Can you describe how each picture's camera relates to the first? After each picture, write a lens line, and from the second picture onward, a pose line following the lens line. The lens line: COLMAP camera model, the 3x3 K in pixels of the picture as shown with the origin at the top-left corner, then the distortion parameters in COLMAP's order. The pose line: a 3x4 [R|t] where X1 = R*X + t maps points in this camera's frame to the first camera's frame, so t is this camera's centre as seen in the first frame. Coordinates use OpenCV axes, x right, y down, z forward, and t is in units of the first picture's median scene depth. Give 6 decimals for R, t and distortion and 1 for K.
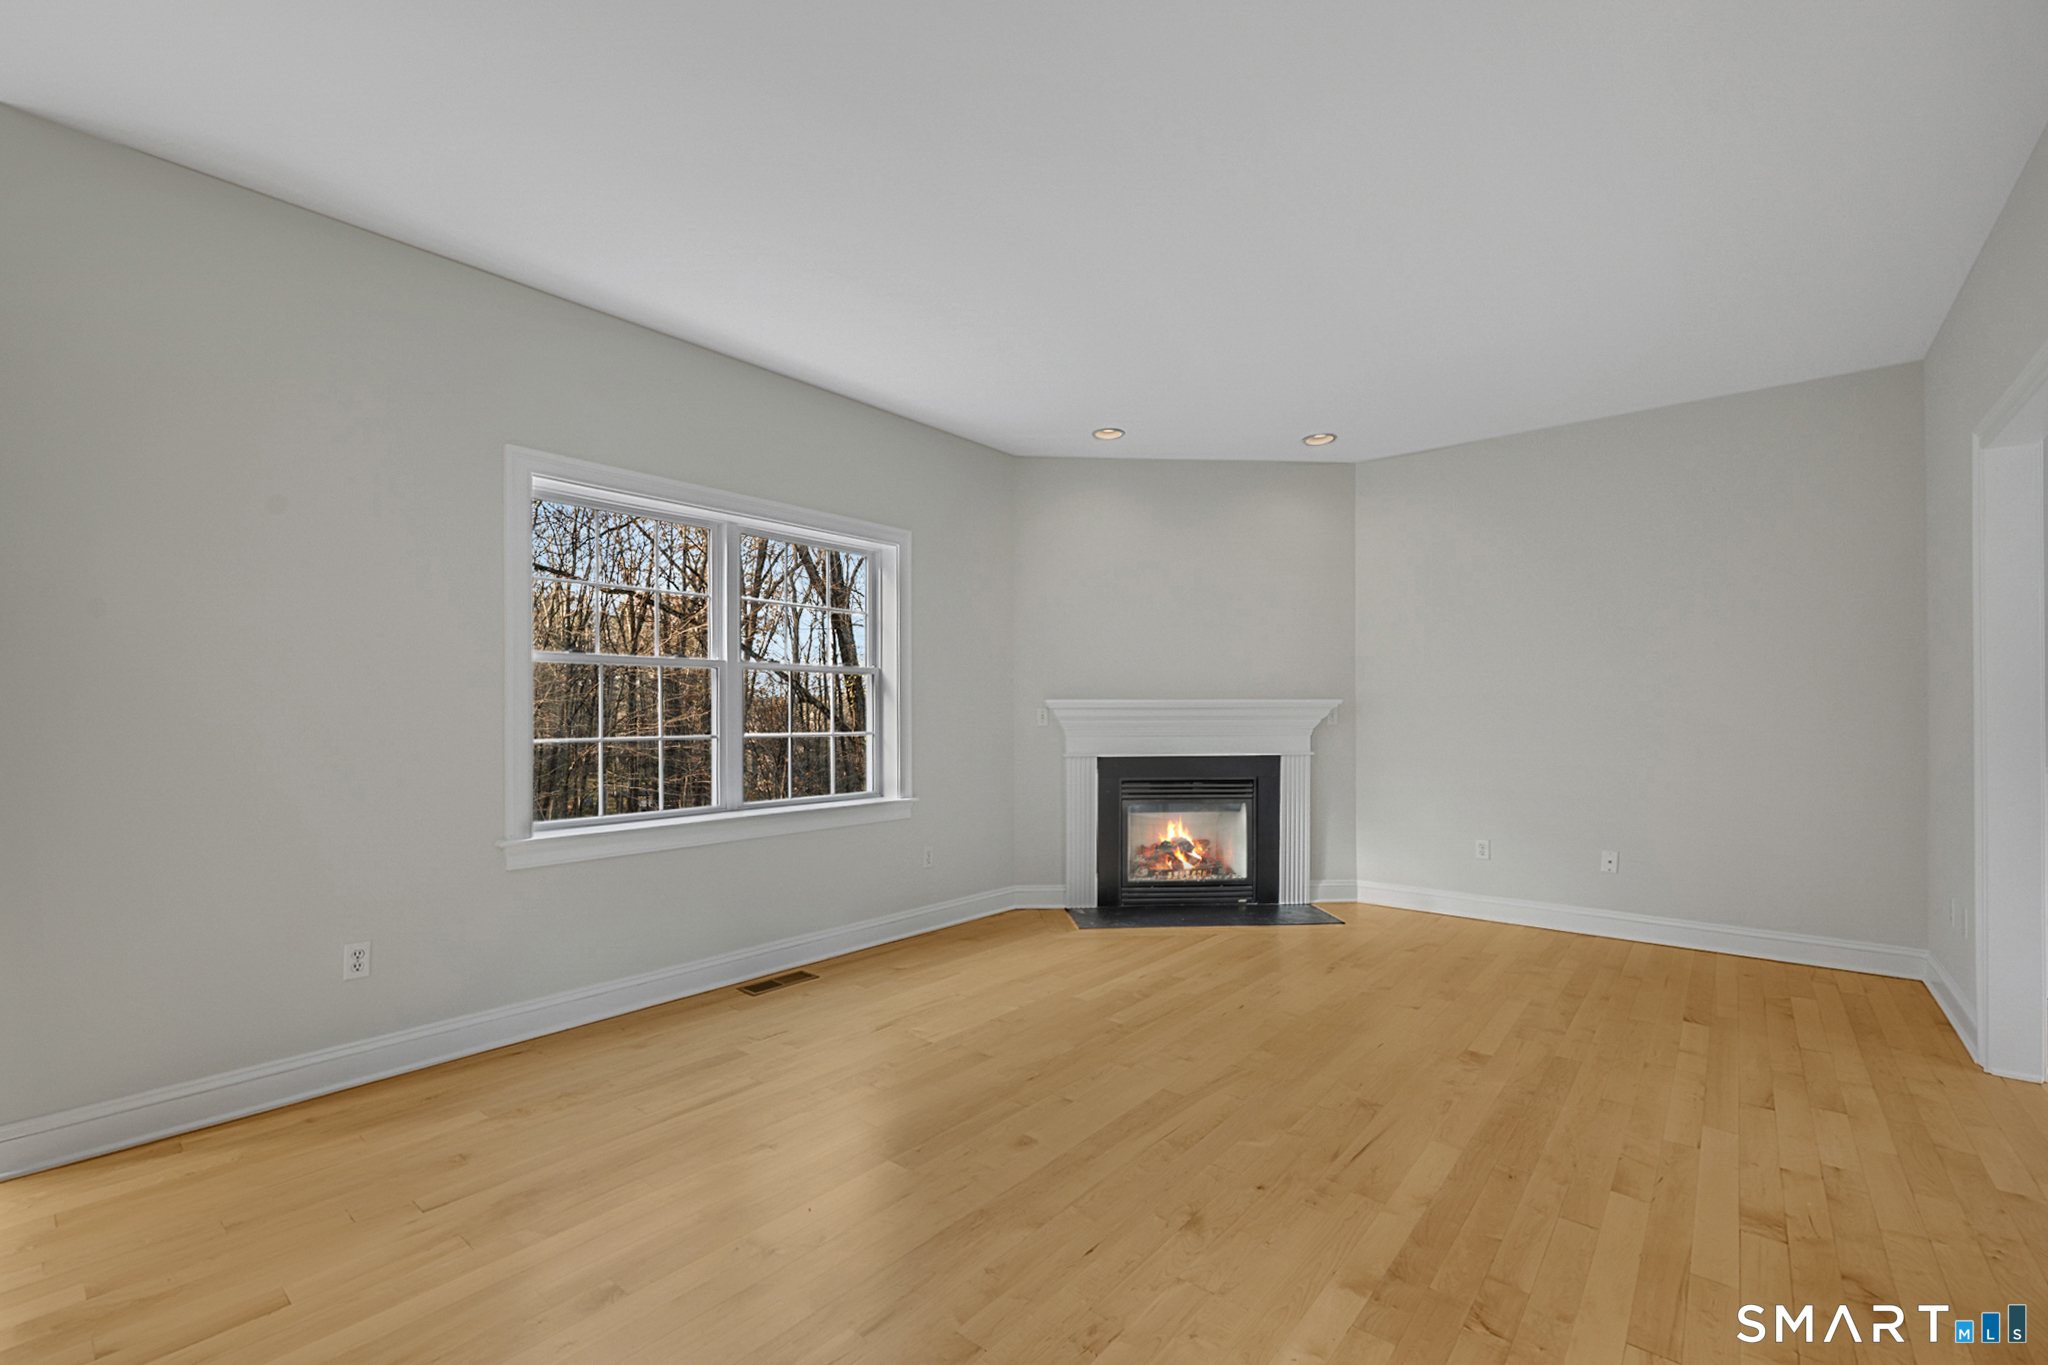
lens RADIAL K [[886.5, 0, 978.4], [0, 886.5, 699.9], [0, 0, 1]] dist [-0.001190, -0.000125]
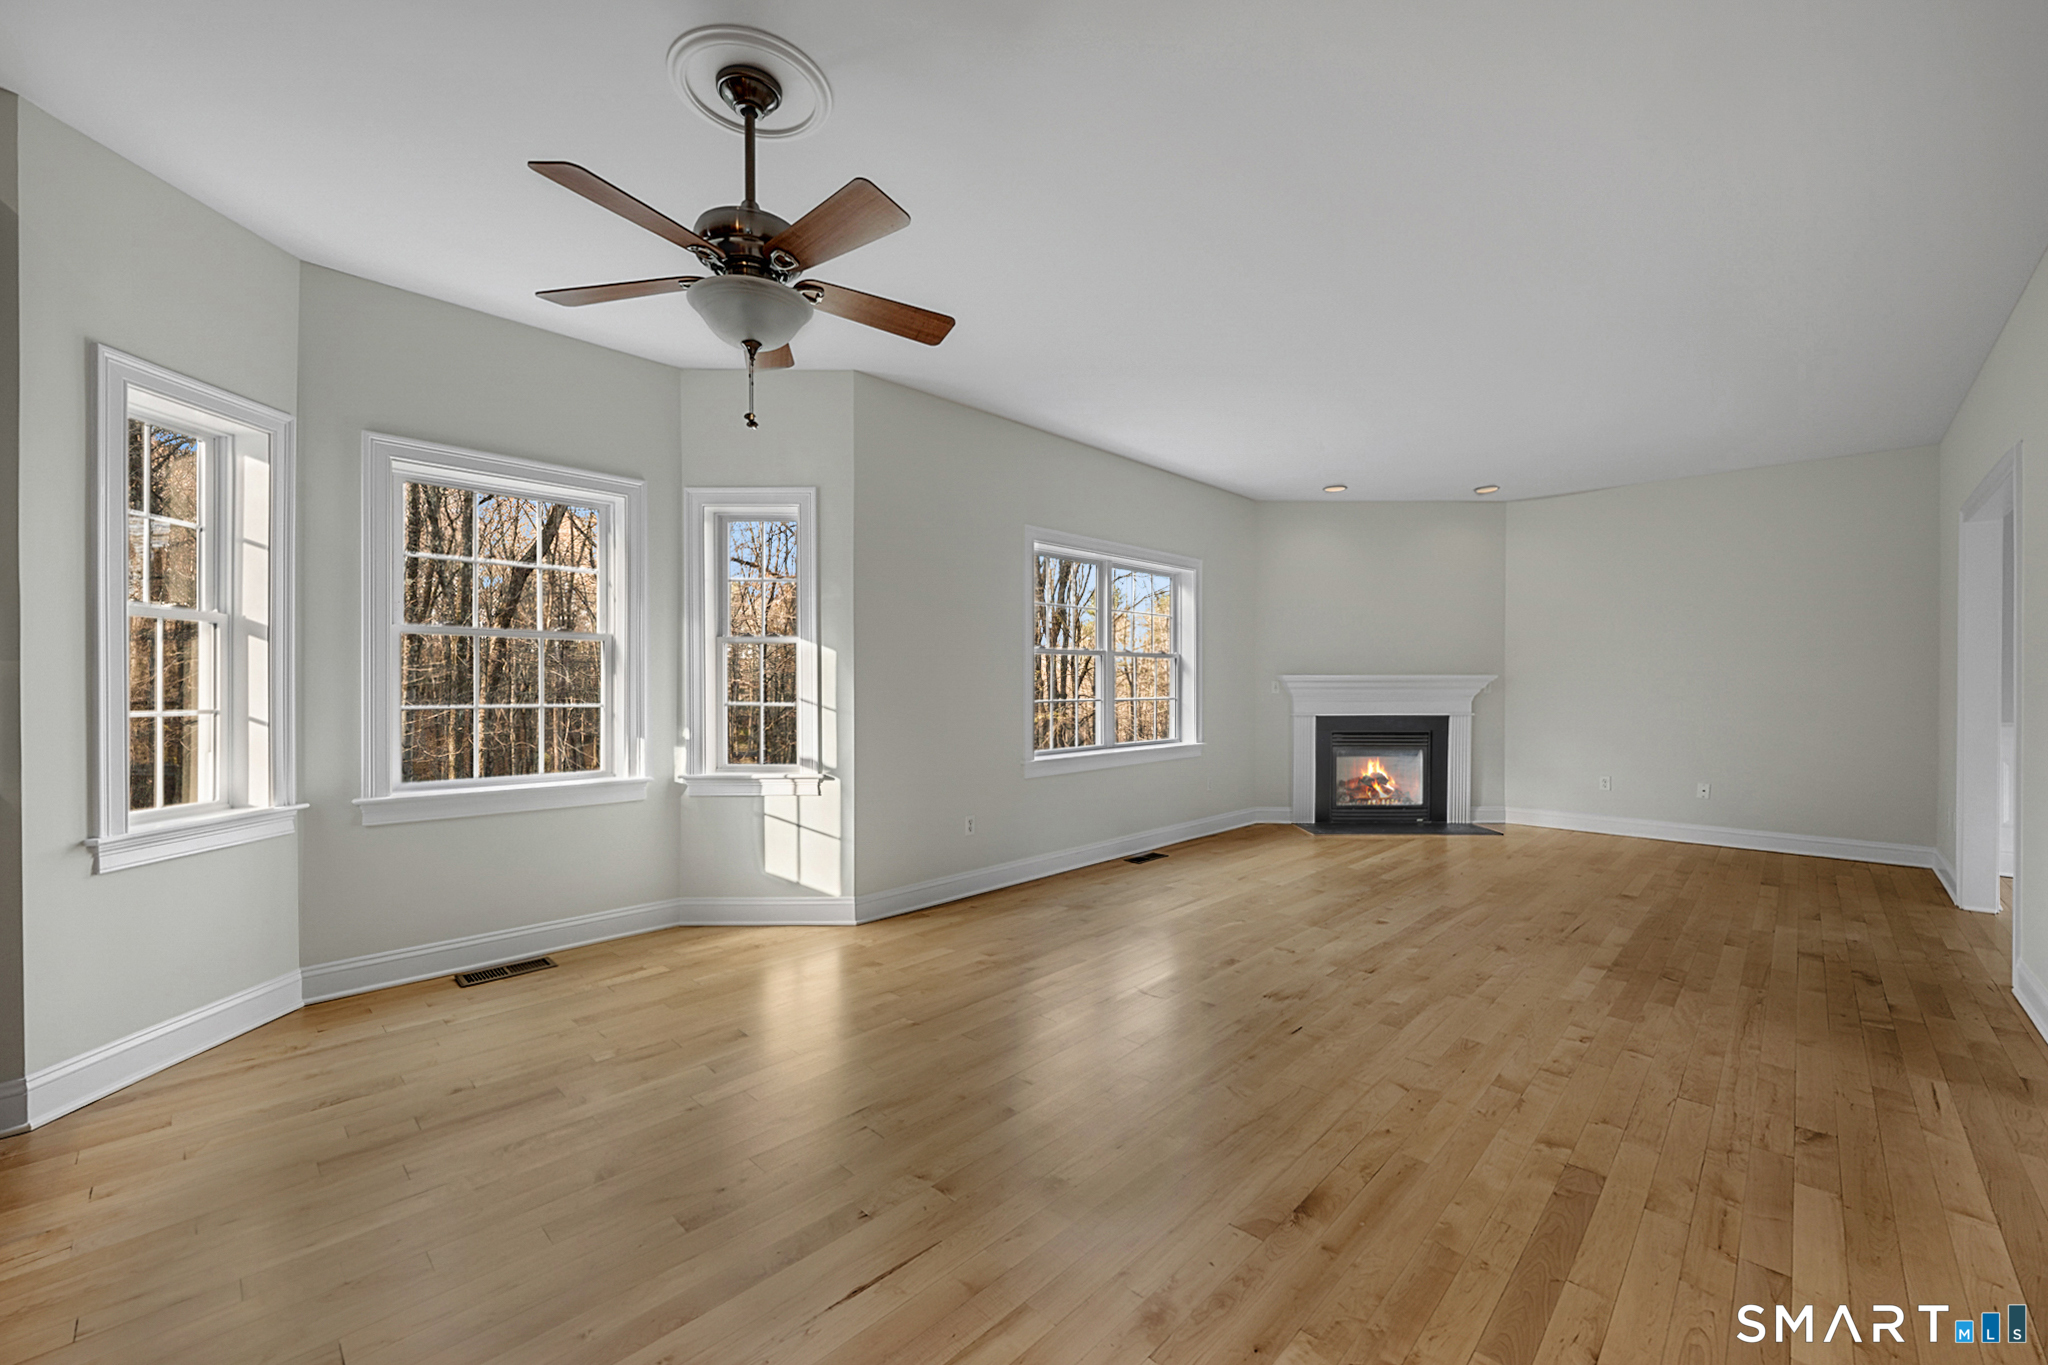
lens RADIAL K [[812.5, 0, 1012.2], [0, 812.5, 683.6], [0, 0, 1]] dist [-0.001928, 0.000178]
pose [[0.997963, 0.001145, -0.063780, -0.345098], [-0.000165, 0.999882, 0.015361, -0.008581], [0.063790, -0.015319, 0.997846, -0.404851]]
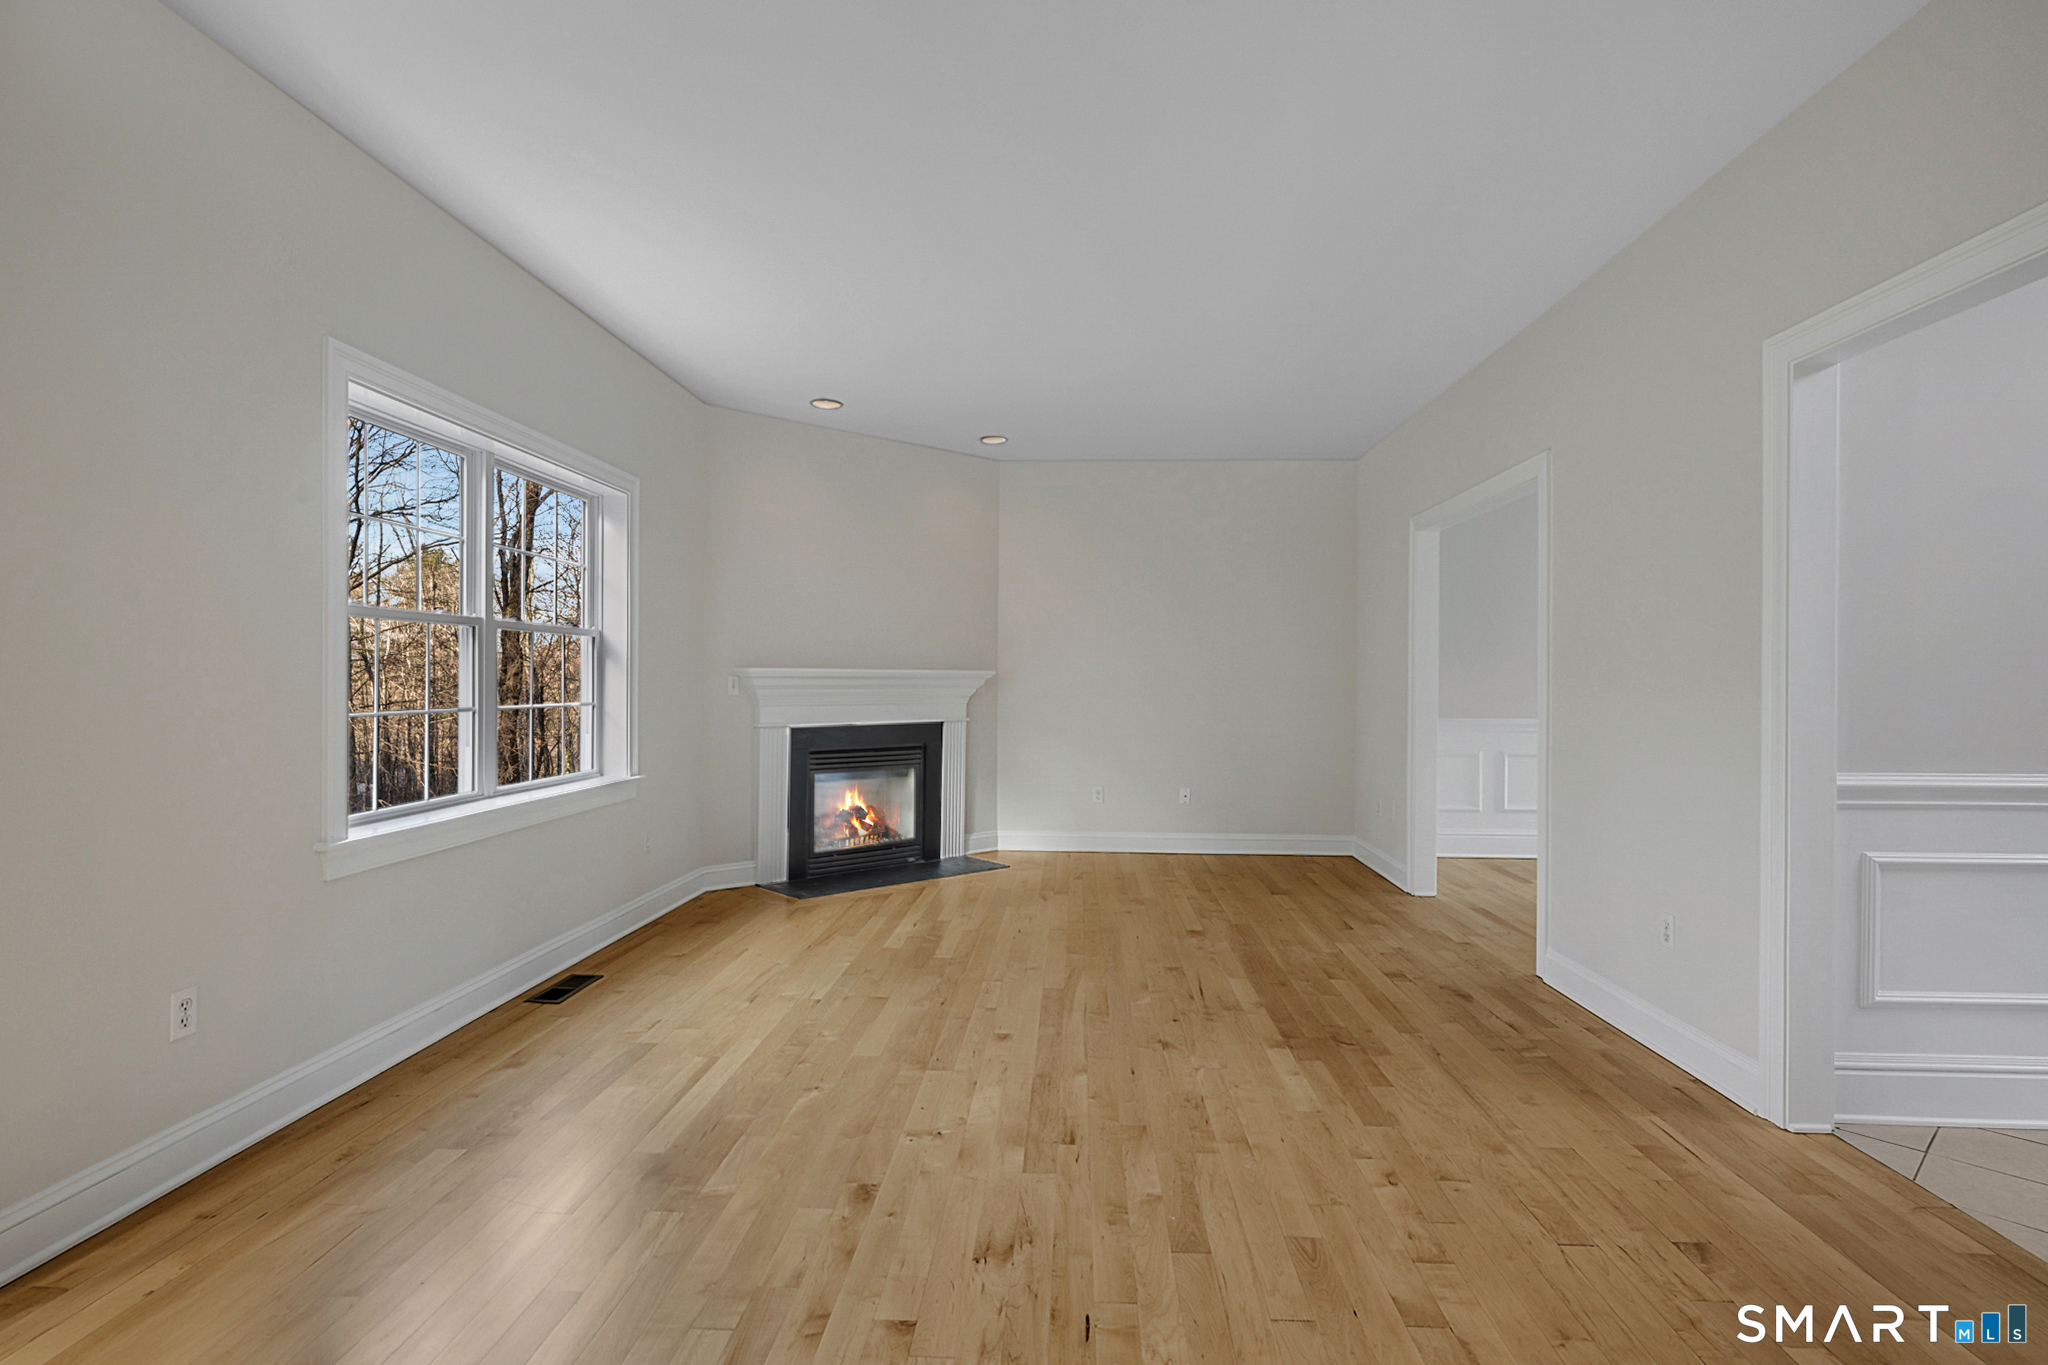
lens RADIAL K [[1016.2, 0, 1043.6], [0, 1016.2, 682.9], [0, 0, 1]] dist [-0.003805, 0.001241]
pose [[0.787847, 0.004683, 0.615853, -0.441398], [-0.014505, 0.999835, 0.010953, -0.000878], [-0.615700, -0.017562, 0.787785, -0.070444]]
